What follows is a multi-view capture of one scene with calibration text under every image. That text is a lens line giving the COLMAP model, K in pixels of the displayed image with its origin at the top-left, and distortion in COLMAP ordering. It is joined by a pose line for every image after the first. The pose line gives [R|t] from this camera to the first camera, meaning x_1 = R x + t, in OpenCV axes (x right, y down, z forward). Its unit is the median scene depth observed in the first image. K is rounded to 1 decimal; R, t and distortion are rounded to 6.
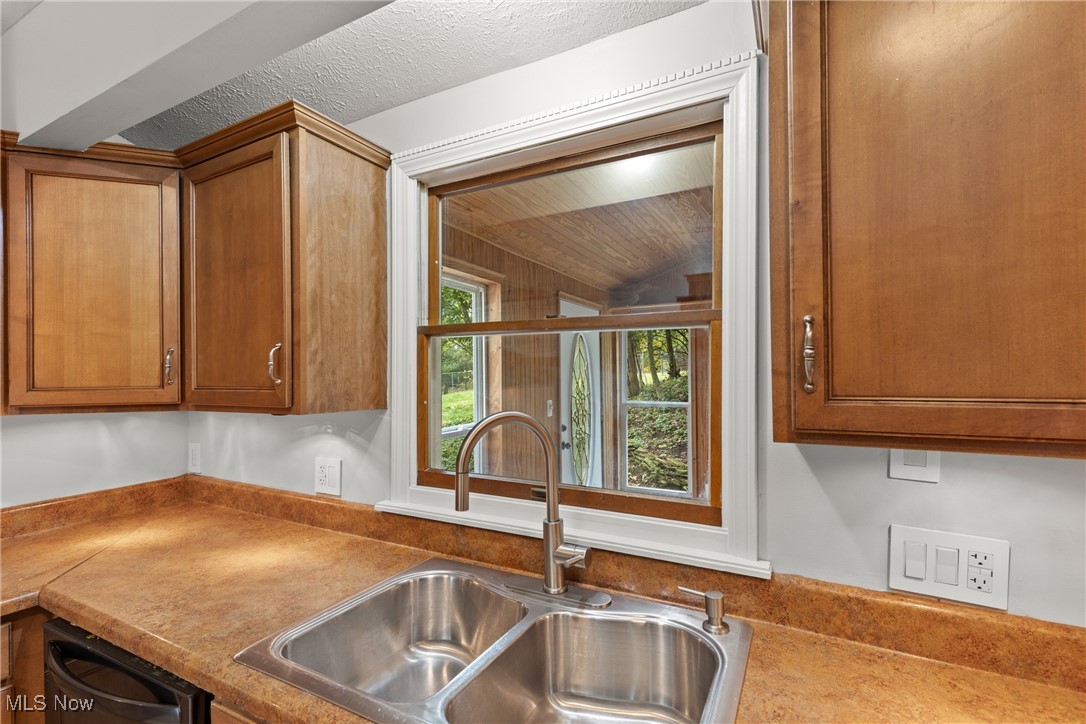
lens RADIAL K [[493.4, 0, 540.4], [0, 493.4, 375.3], [0, 0, 1]] dist [0.009533, -0.002413]
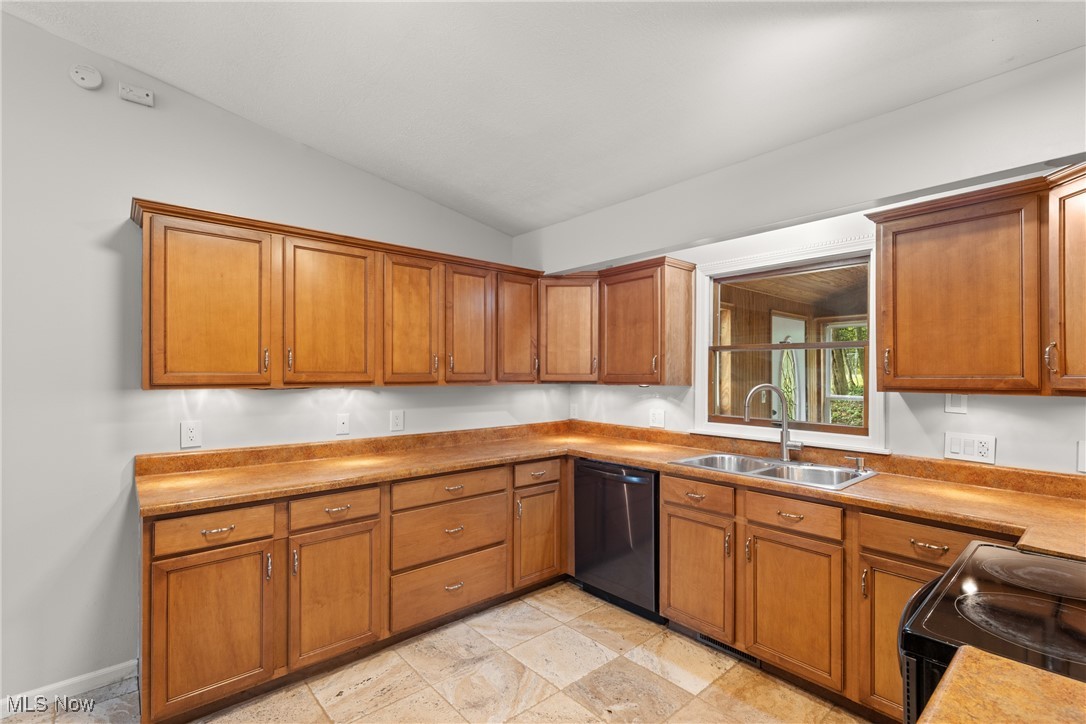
lens RADIAL K [[493.4, 0, 538.2], [0, 493.4, 369.6], [0, 0, 1]] dist [0.009533, -0.002413]
pose [[0.932005, 0.007273, -0.362374, -0.172194], [-0.010956, 0.999907, -0.008109, 0.026708], [0.362281, 0.011527, 0.931998, -1.275700]]
